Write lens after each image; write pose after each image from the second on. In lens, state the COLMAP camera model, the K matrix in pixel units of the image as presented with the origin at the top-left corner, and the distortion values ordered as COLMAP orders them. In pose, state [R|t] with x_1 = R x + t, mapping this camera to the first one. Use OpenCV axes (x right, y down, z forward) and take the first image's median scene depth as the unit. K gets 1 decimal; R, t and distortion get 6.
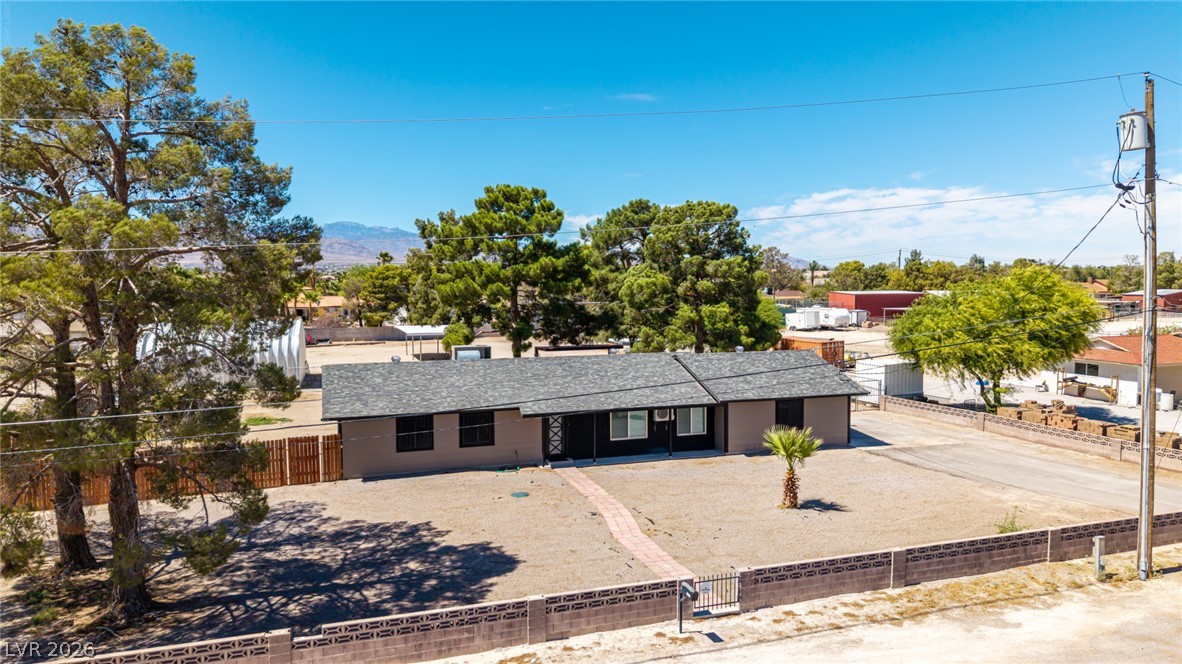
lens RADIAL K [[791.6, 0, 593.0], [0, 791.6, 331.2], [0, 0, 1]] dist [0.015954, -0.013595]
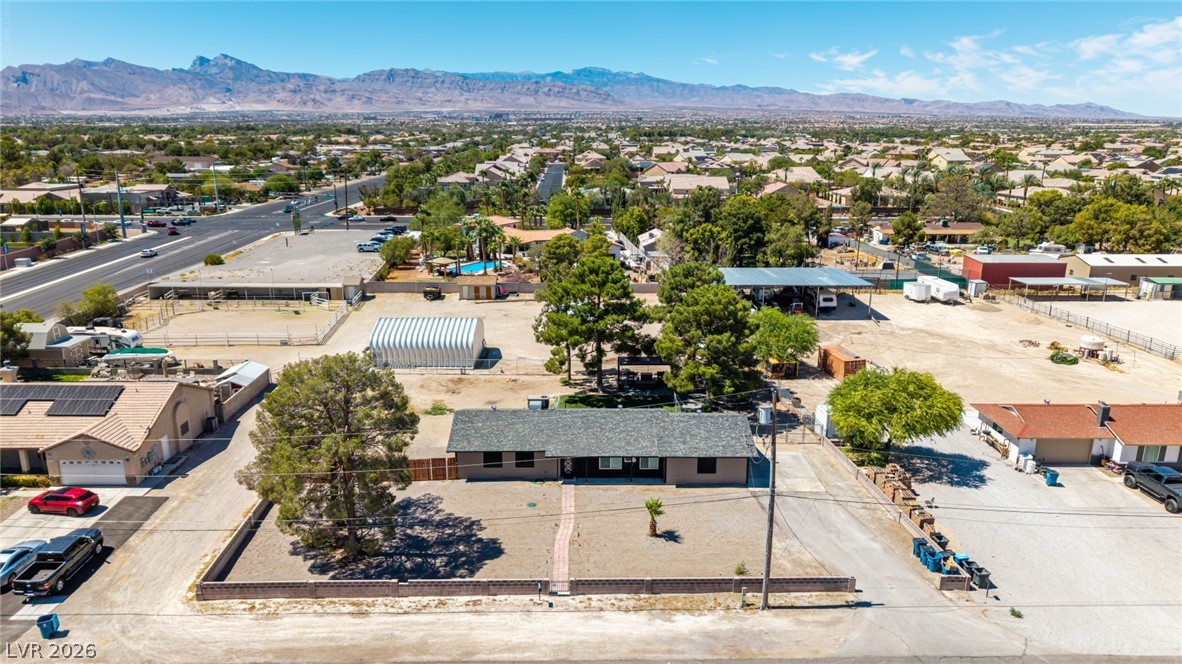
lens RADIAL K [[791.6, 0, 593.0], [0, 791.6, 331.2], [0, 0, 1]] dist [0.015954, -0.013595]
pose [[0.955353, 0.083203, -0.283510, 0.727738], [-0.029237, 0.981443, 0.189510, -0.756332], [0.294017, -0.172760, 0.940057, -0.948002]]
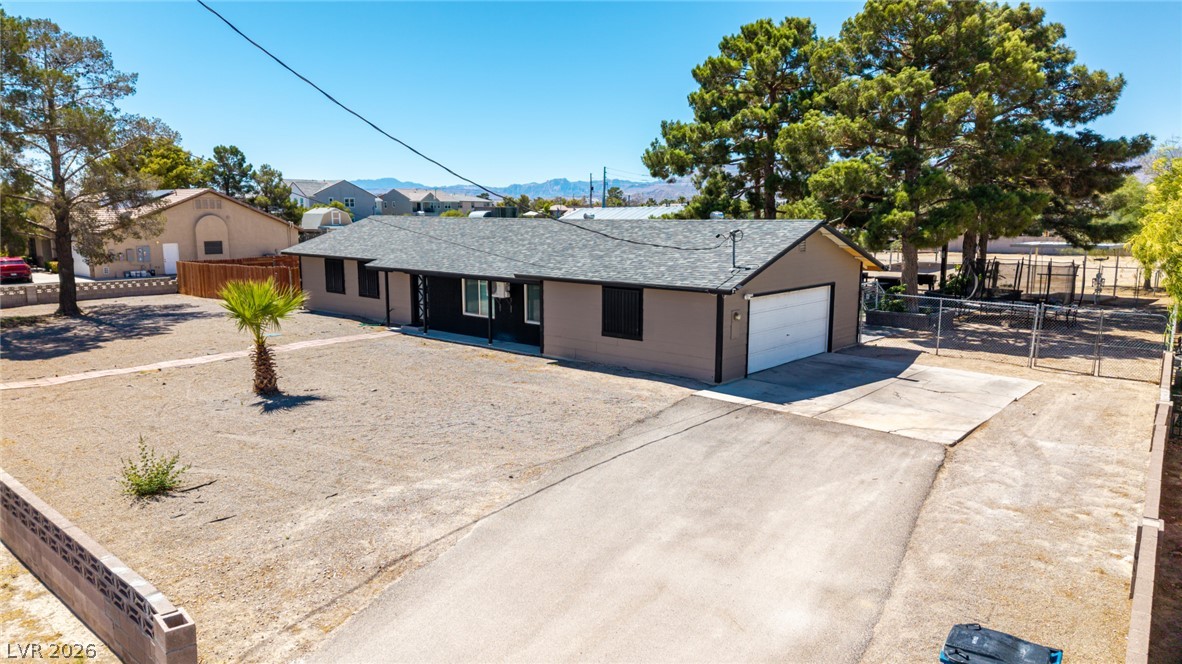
lens RADIAL K [[782.1, 0, 591.0], [0, 782.1, 332.0], [0, 0, 1]] dist [0.051926, -0.057924]
pose [[0.500373, 0.134135, -0.855356, 1.165907], [-0.059051, 0.990913, 0.120849, 0.074941], [0.863794, -0.009960, 0.503747, 1.043661]]
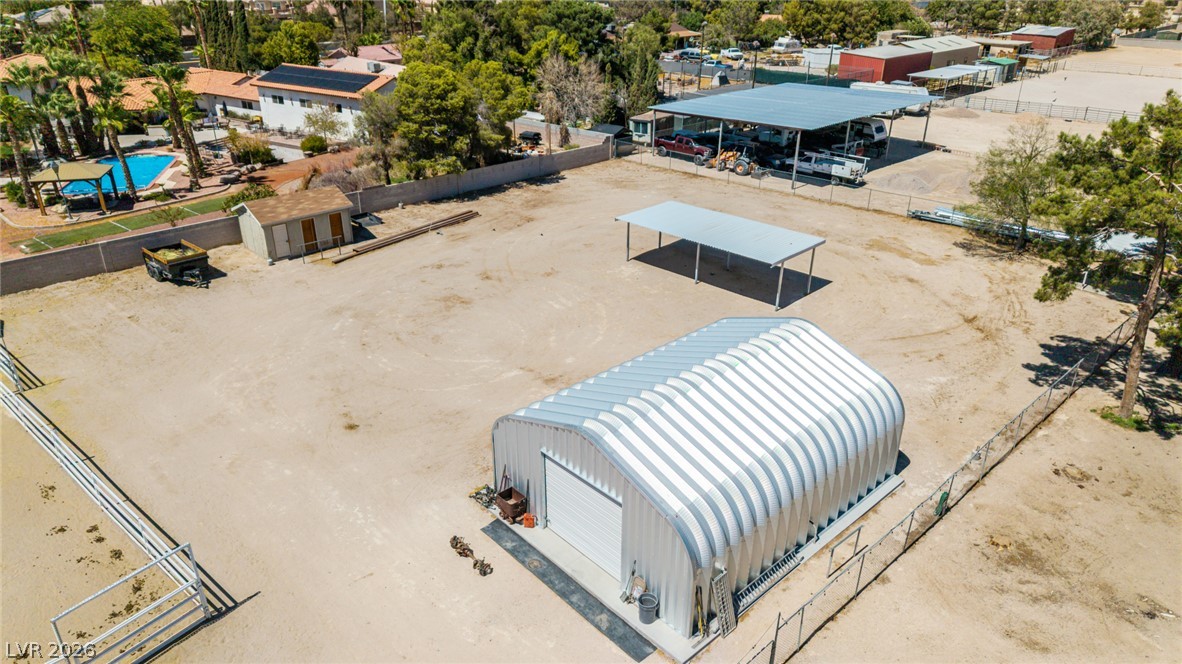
lens RADIAL K [[782.1, 0, 591.0], [0, 782.1, 332.0], [0, 0, 1]] dist [0.051926, -0.057924]
pose [[0.898756, -0.177302, 0.401000, -1.814614], [0.015322, 0.926732, 0.375411, -0.511426], [-0.438181, -0.331259, 0.835623, 1.766752]]
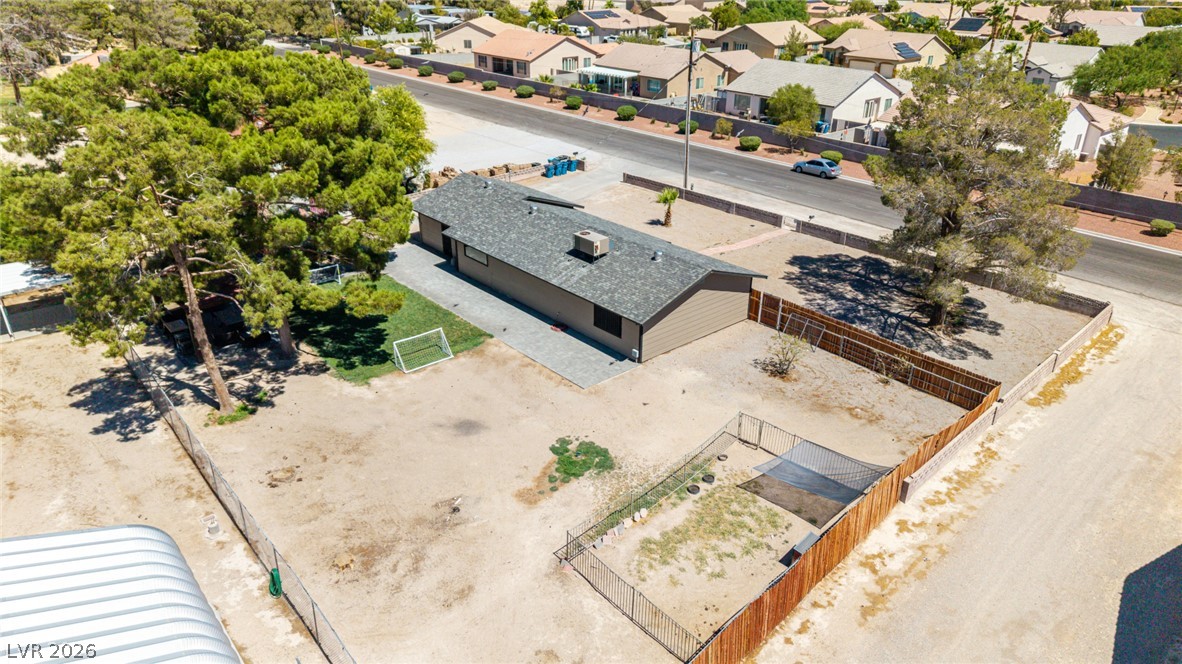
lens RADIAL K [[791.6, 0, 593.0], [0, 791.6, 331.2], [0, 0, 1]] dist [0.015954, -0.013595]
pose [[-0.394149, -0.395632, 0.829531, -1.836372], [0.047478, 0.892629, 0.448285, -0.580116], [-0.917819, 0.216076, -0.333045, 2.292764]]
